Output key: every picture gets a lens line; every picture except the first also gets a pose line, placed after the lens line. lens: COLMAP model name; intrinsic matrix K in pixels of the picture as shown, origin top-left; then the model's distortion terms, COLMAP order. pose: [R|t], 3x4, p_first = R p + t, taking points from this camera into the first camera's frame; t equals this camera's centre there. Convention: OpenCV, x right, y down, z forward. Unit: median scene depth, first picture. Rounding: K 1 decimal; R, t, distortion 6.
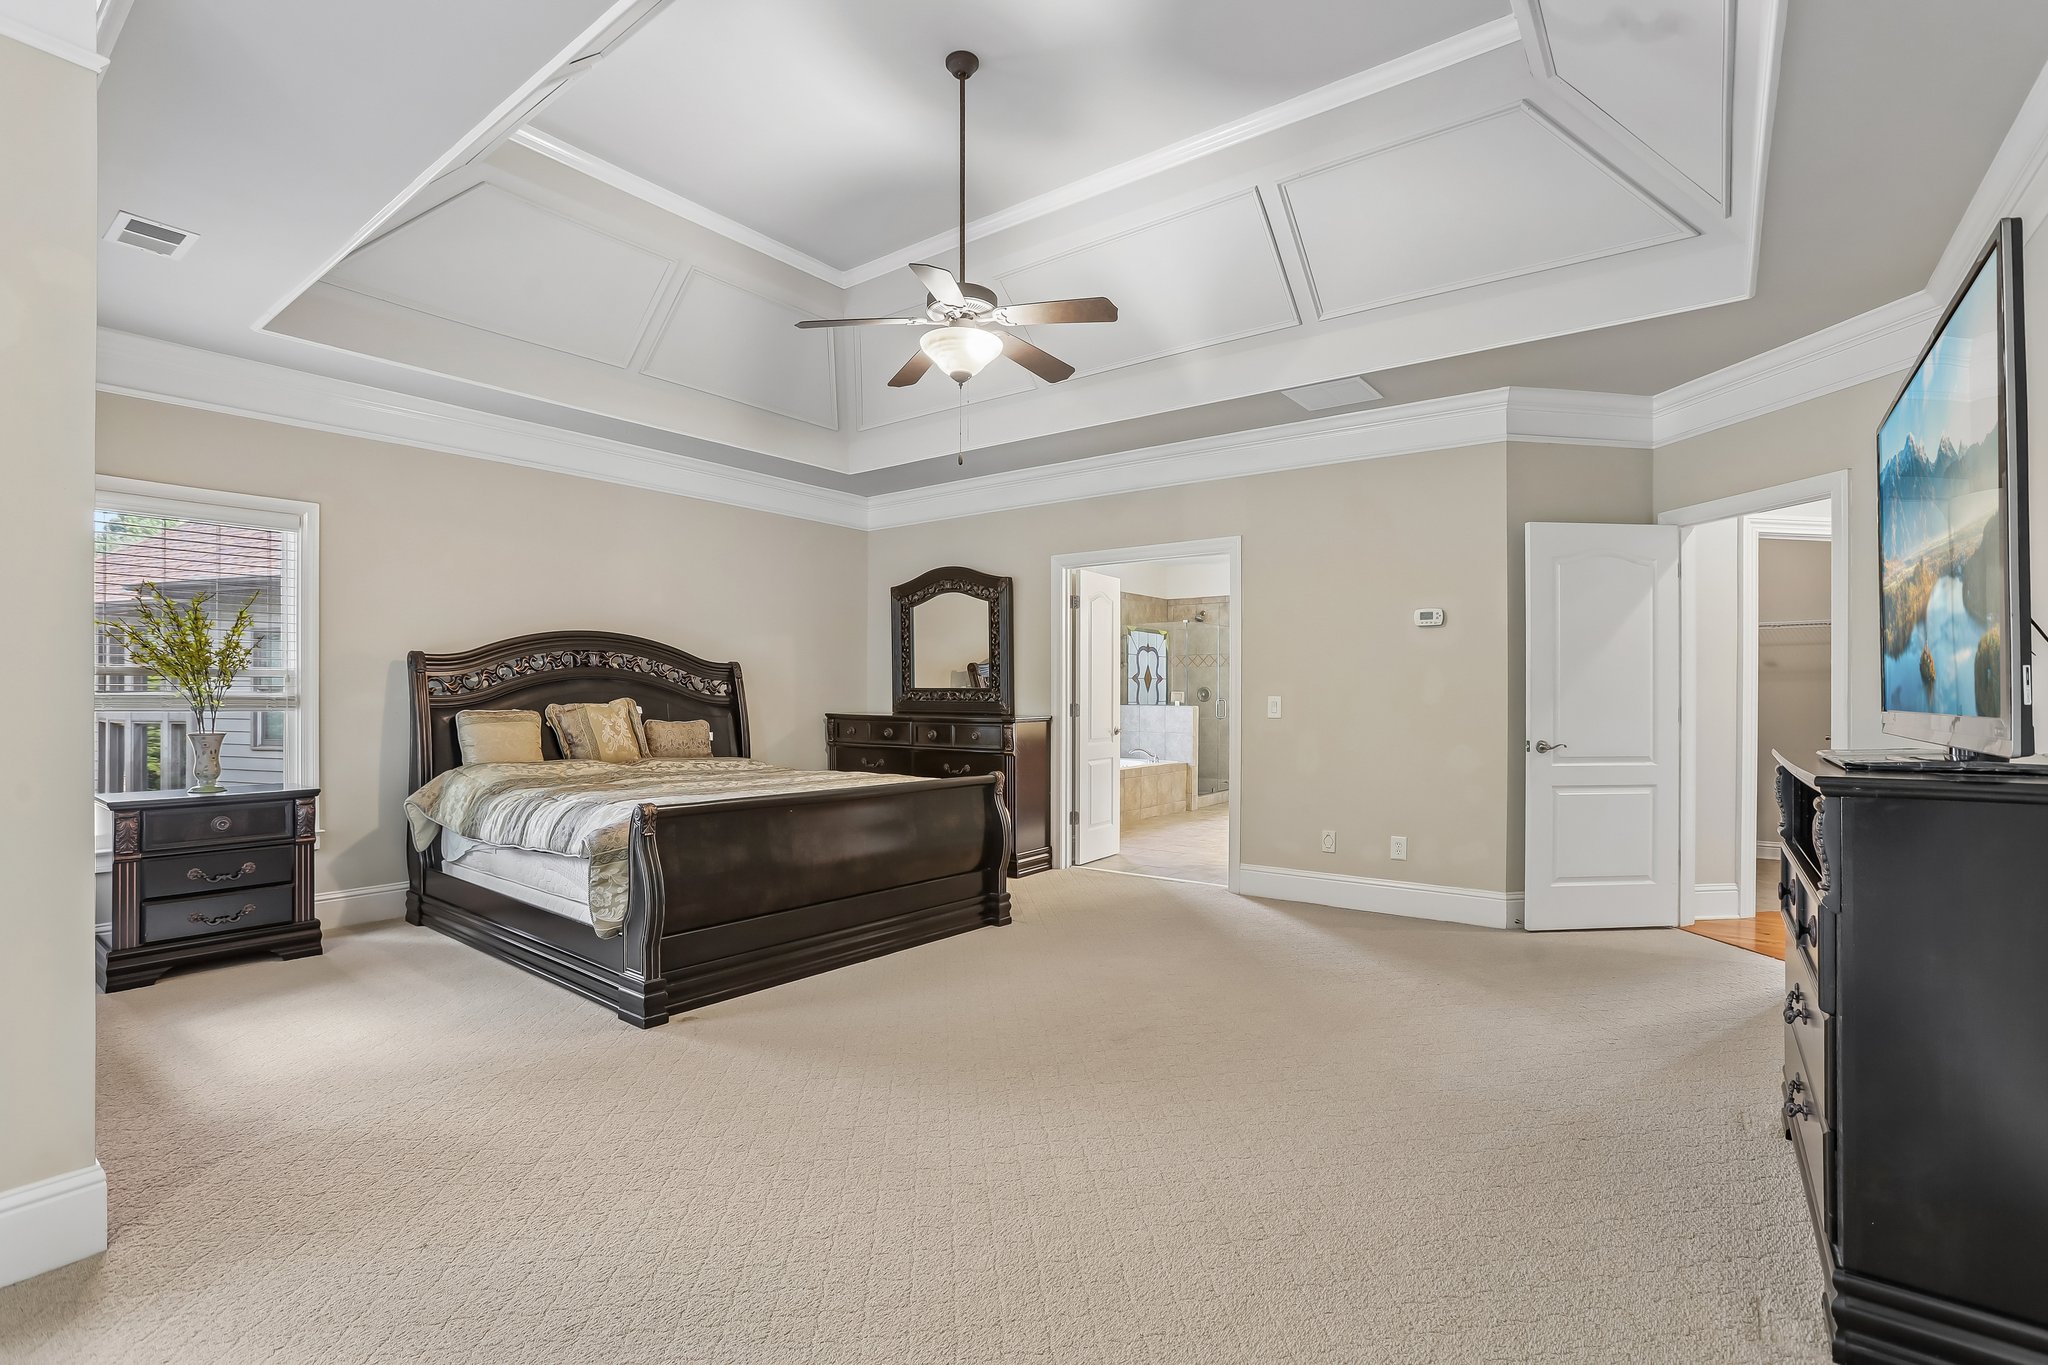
lens RADIAL K [[935.6, 0, 1020.1], [0, 935.6, 694.6], [0, 0, 1]] dist [-0.009963, 0.004406]
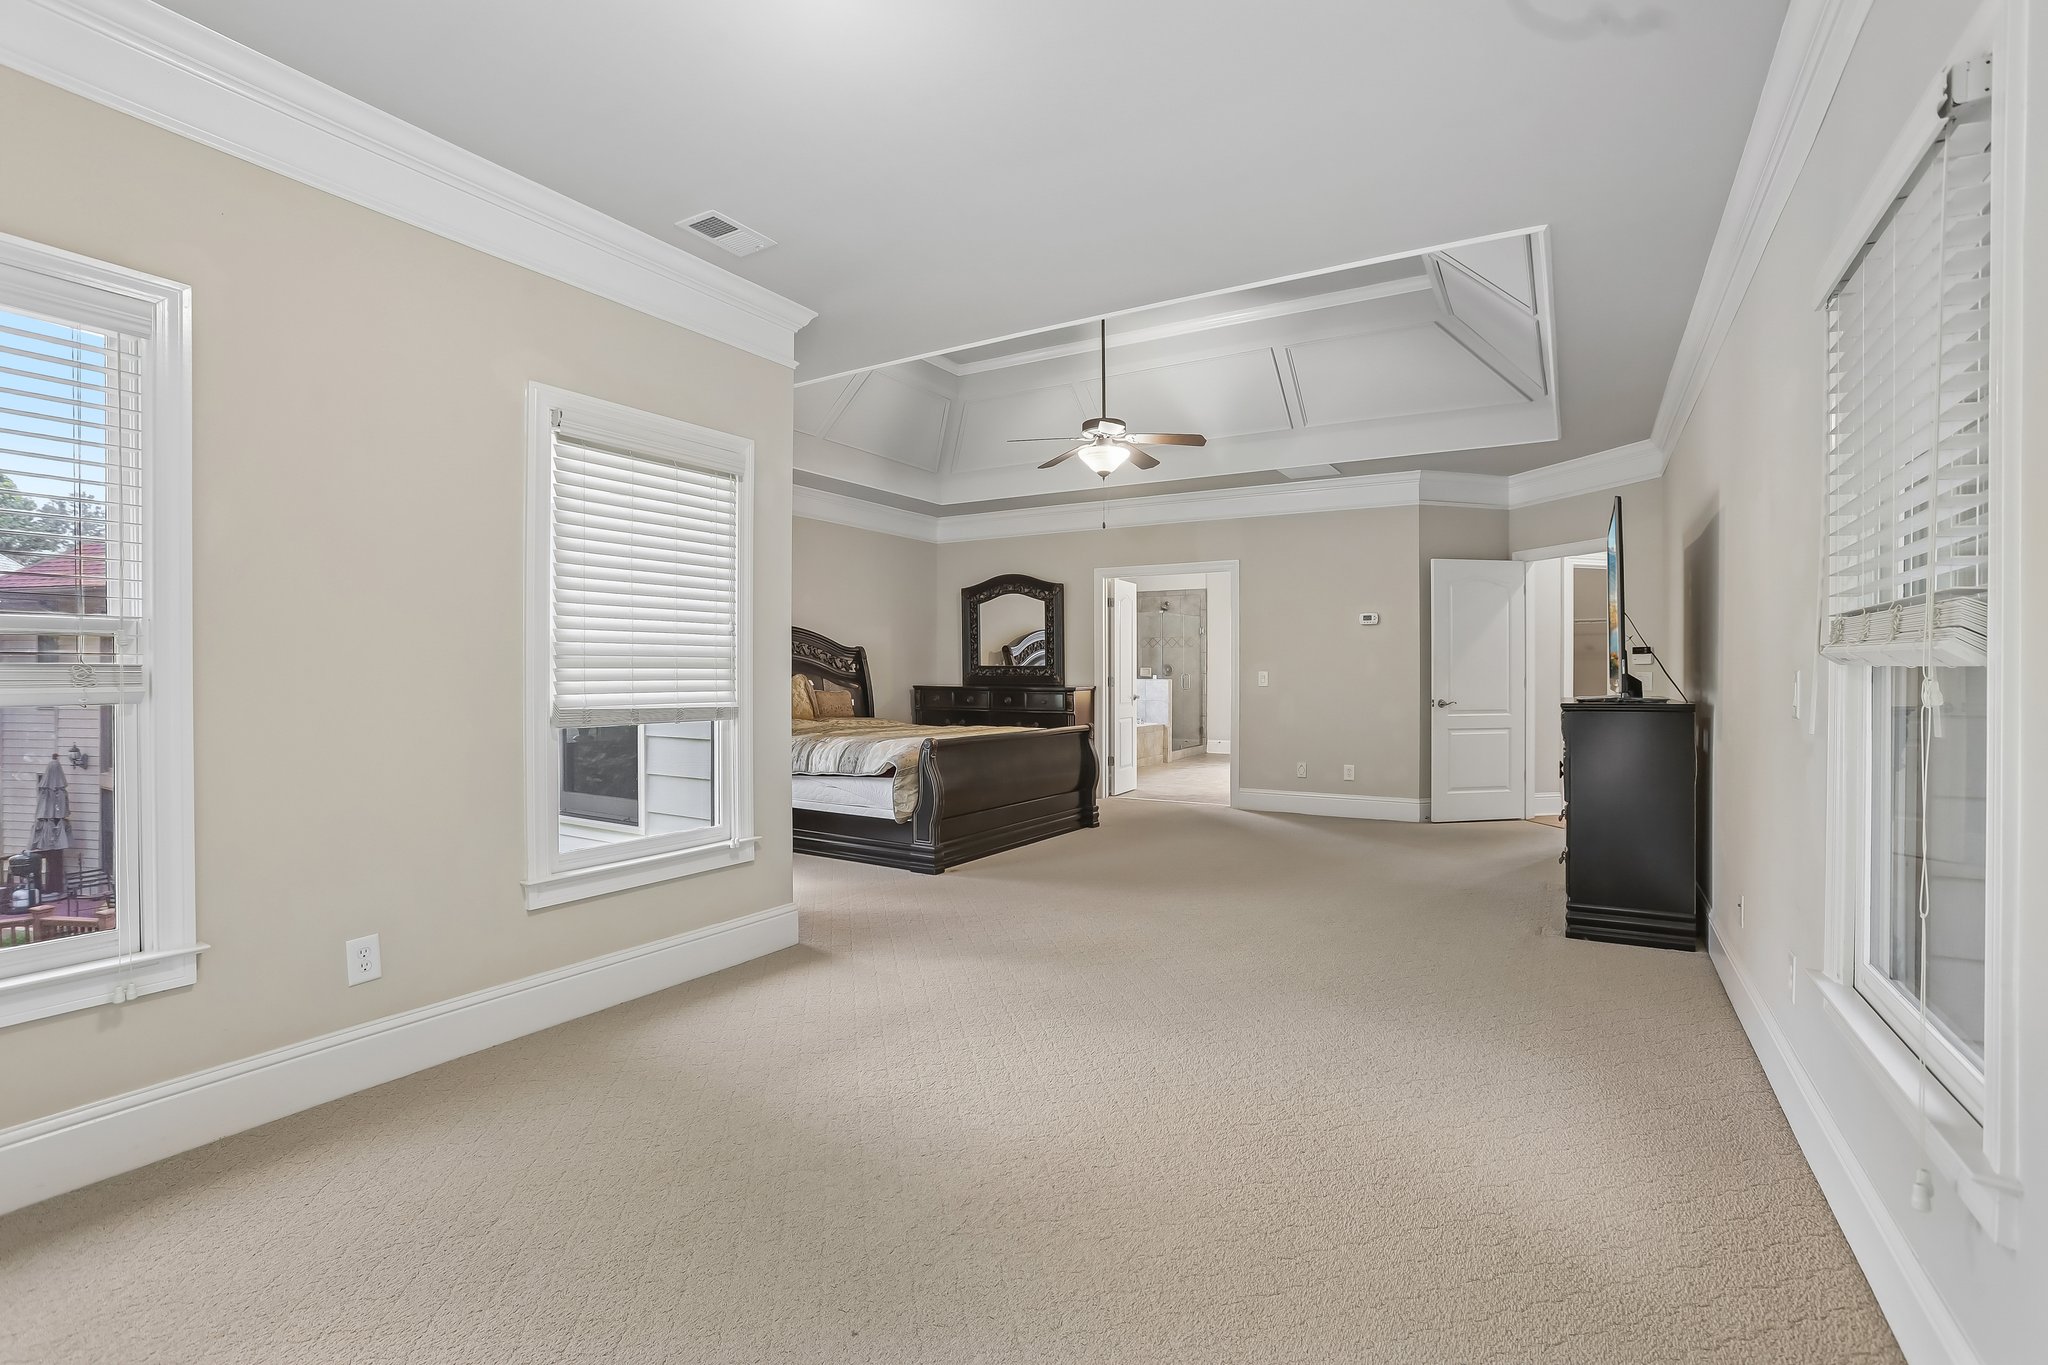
lens RADIAL K [[935.6, 0, 1019.7], [0, 935.6, 669.6], [0, 0, 1]] dist [-0.009963, 0.004406]
pose [[0.994354, -0.002754, 0.106076, -0.241058], [0.002708, 0.999996, 0.000579, -0.002723], [-0.106077, -0.000289, 0.994358, -0.374009]]
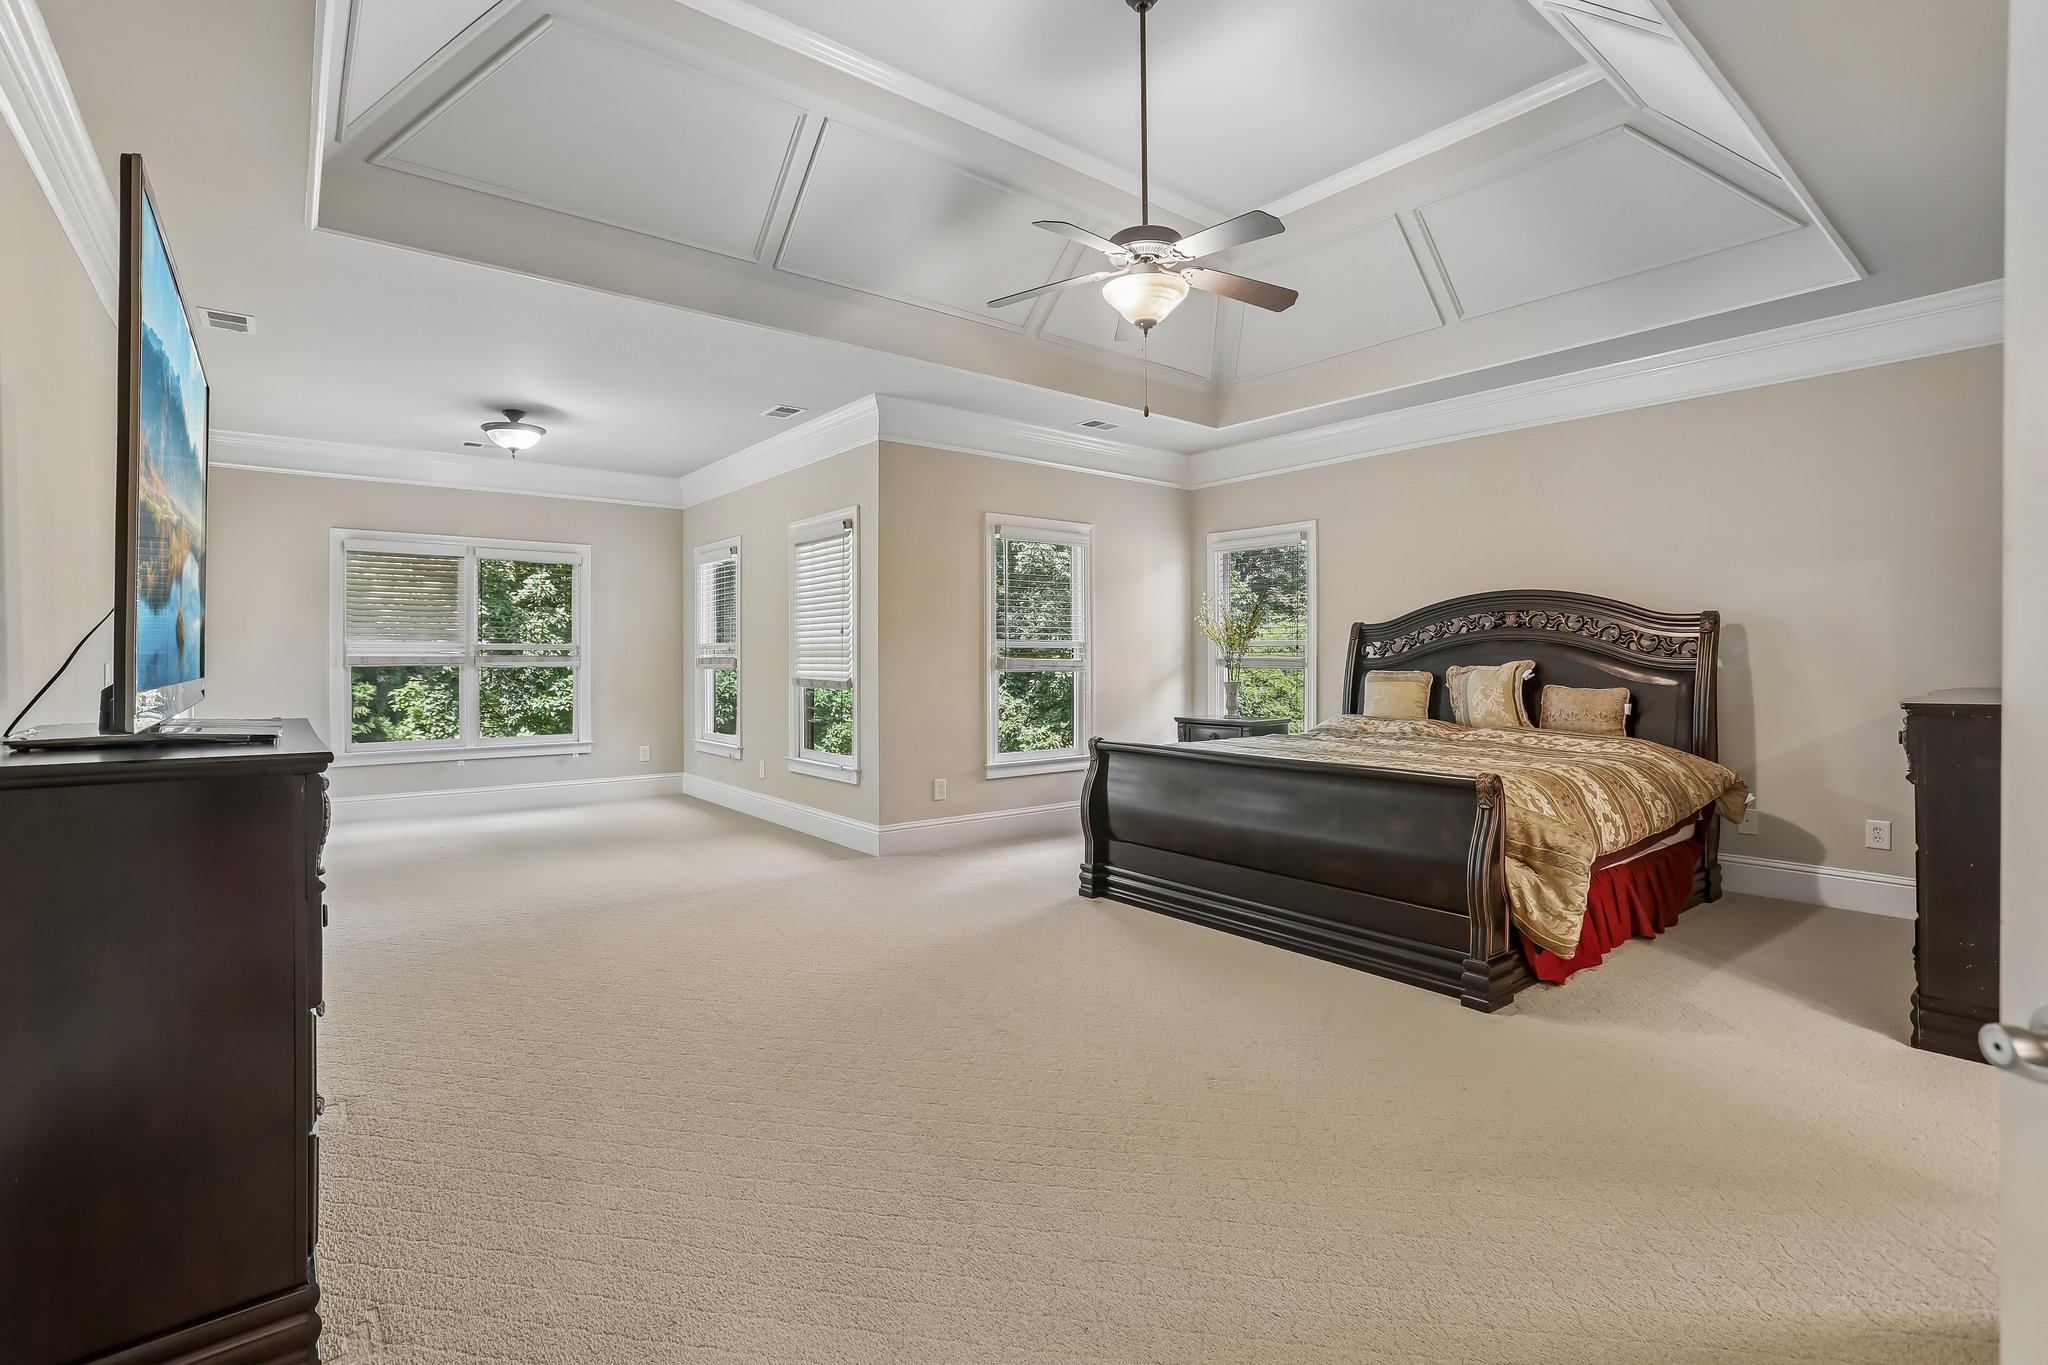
lens RADIAL K [[935.6, 0, 1020.4], [0, 935.6, 671.2], [0, 0, 1]] dist [-0.009963, 0.004406]
pose [[-0.246419, 0.003269, -0.969158, 0.669370], [-0.005539, 0.999973, 0.004782, 0.014472], [0.969148, 0.006546, -0.246394, 0.861038]]
